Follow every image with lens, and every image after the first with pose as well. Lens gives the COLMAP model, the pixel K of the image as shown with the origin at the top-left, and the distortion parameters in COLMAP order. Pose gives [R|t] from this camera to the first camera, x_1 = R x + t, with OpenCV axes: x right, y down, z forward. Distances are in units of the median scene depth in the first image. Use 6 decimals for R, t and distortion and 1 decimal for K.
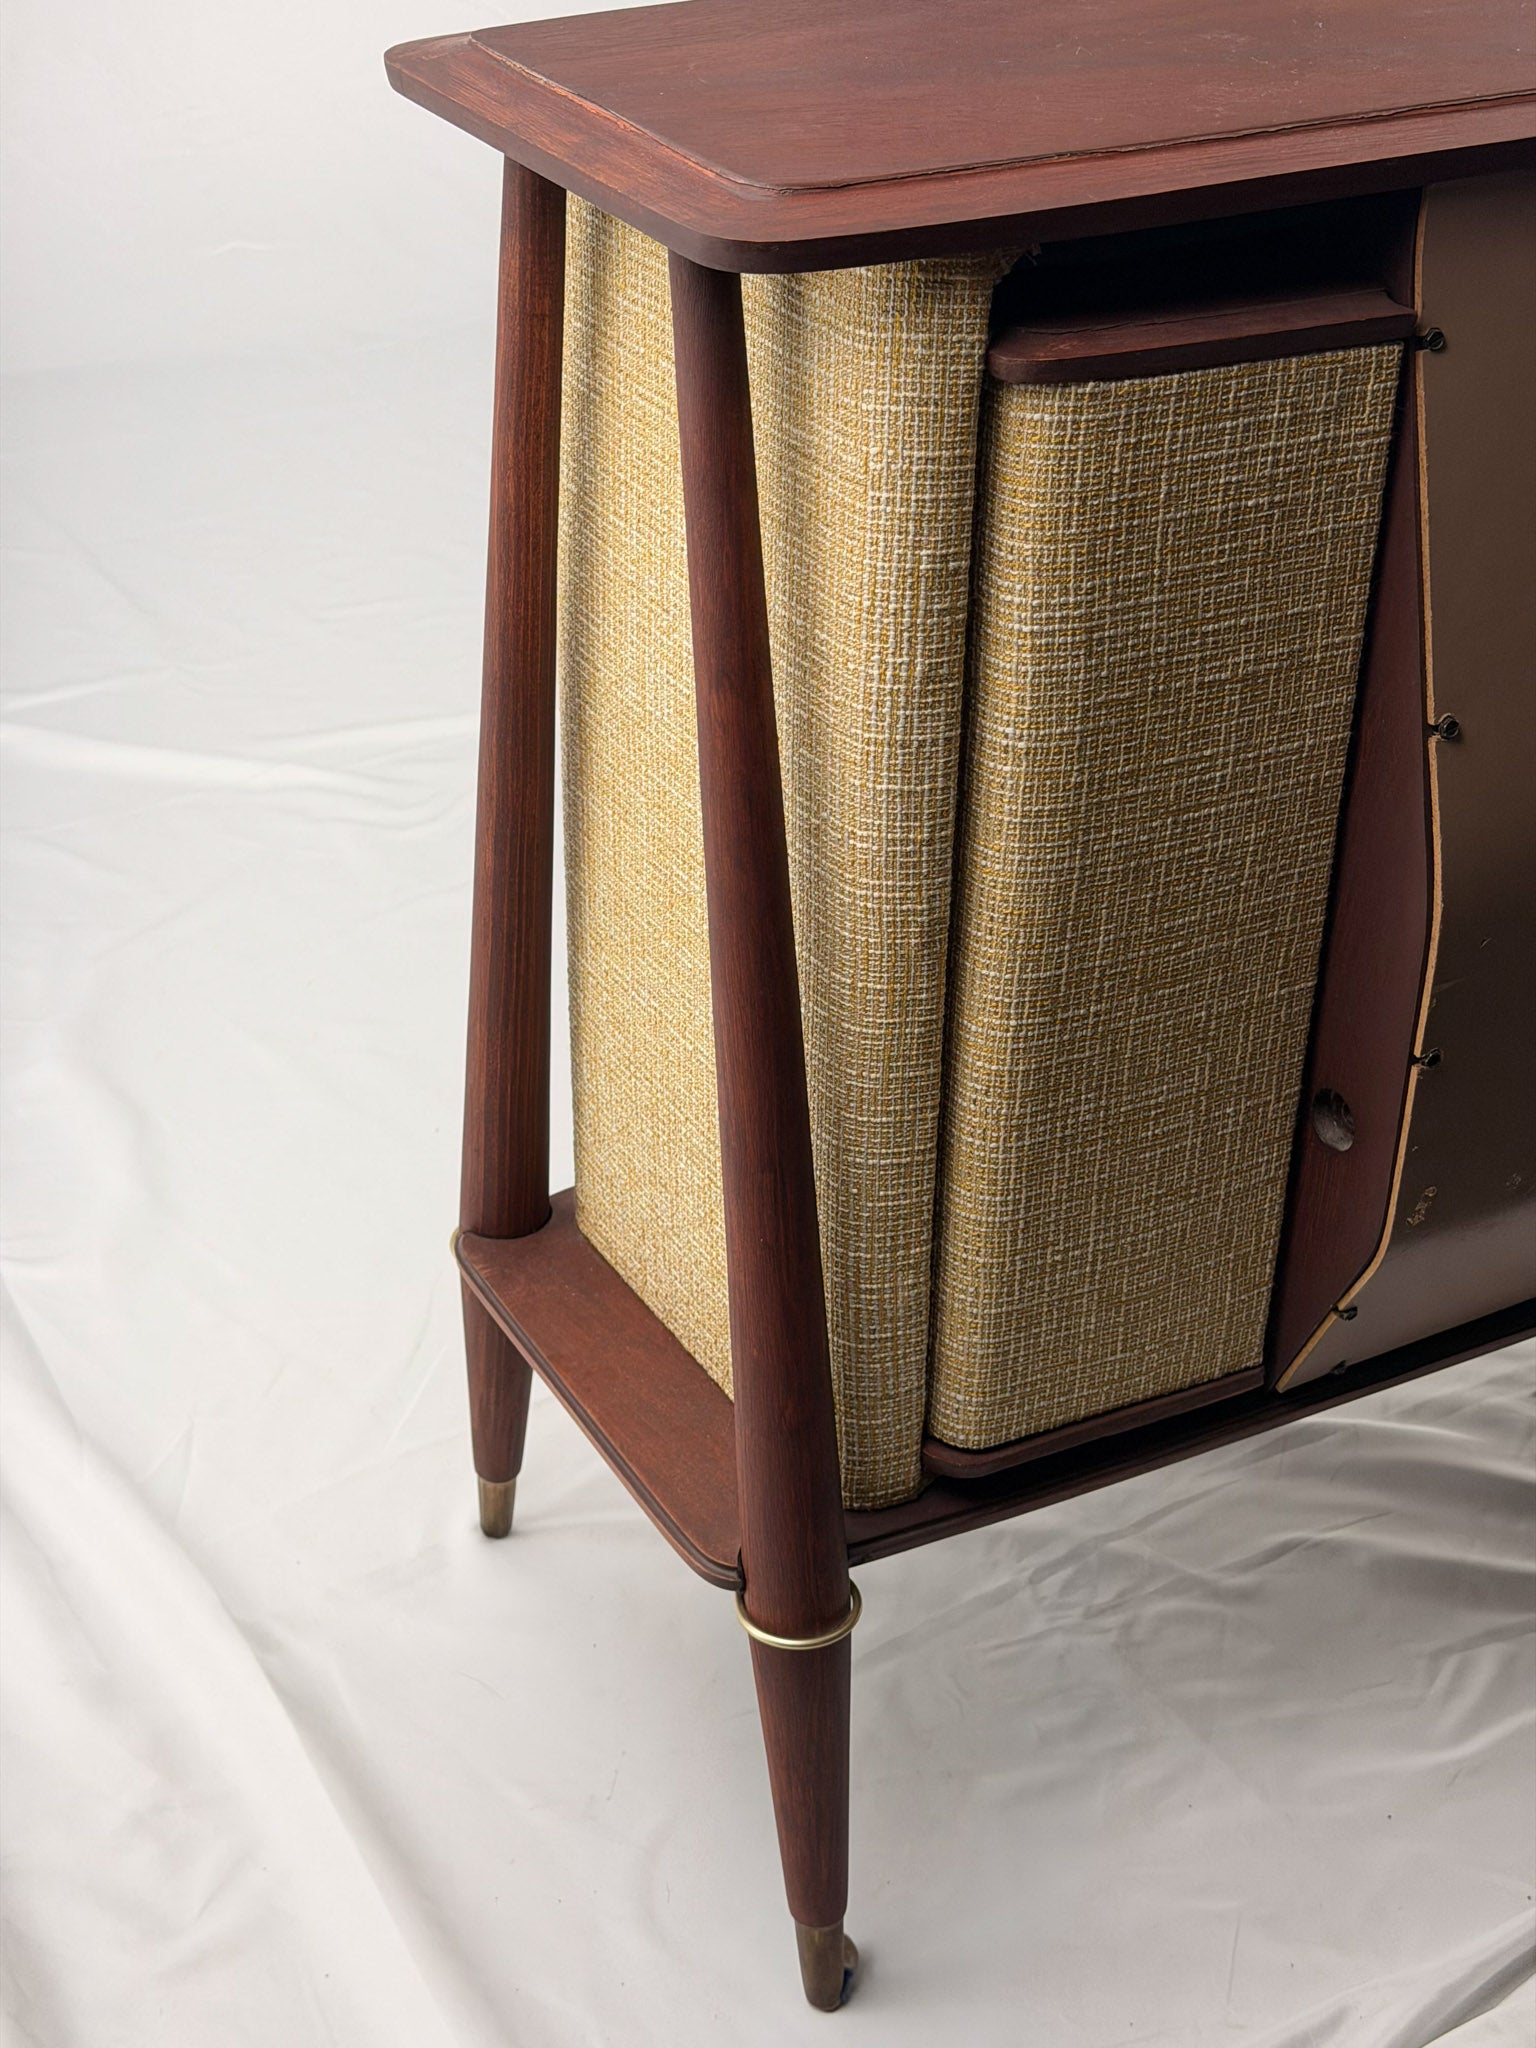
lens RADIAL K [[2934.5, 0, 709.0], [0, 2934.5, 1018.0], [0, 0, 1]] dist [0.160948, -0.204109]
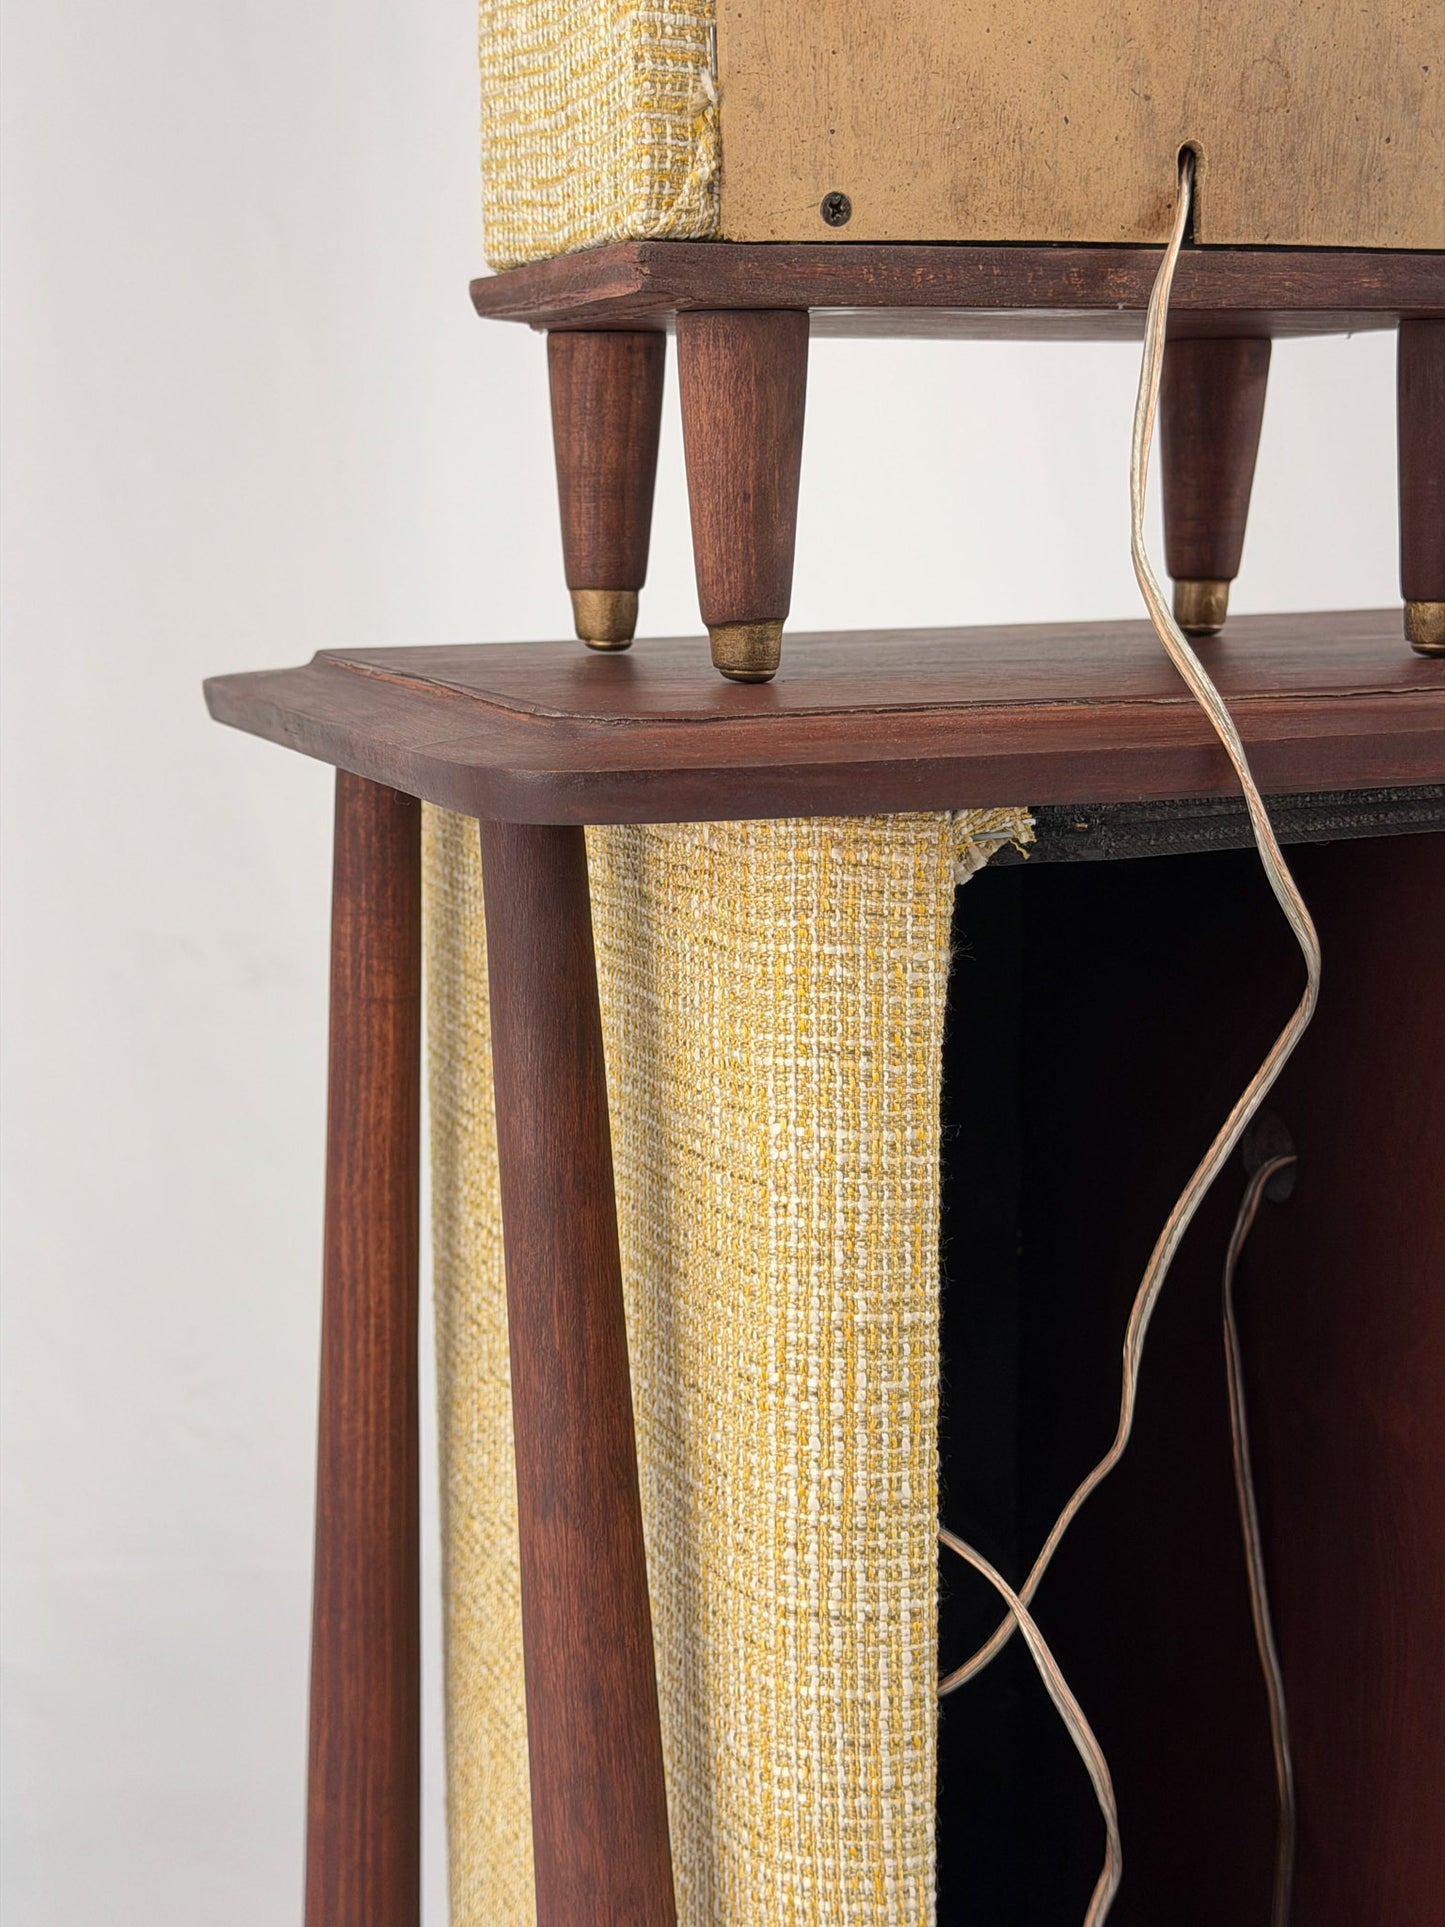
lens RADIAL K [[2761.1, 0, 667.0], [0, 2761.1, 957.9], [0, 0, 1]] dist [0.160948, -0.204109]
pose [[0.992644, 0.004861, -0.120975, 0.100521], [-0.047565, 0.934513, -0.352738, -0.016090], [0.111338, 0.355897, 0.927869, 0.419499]]
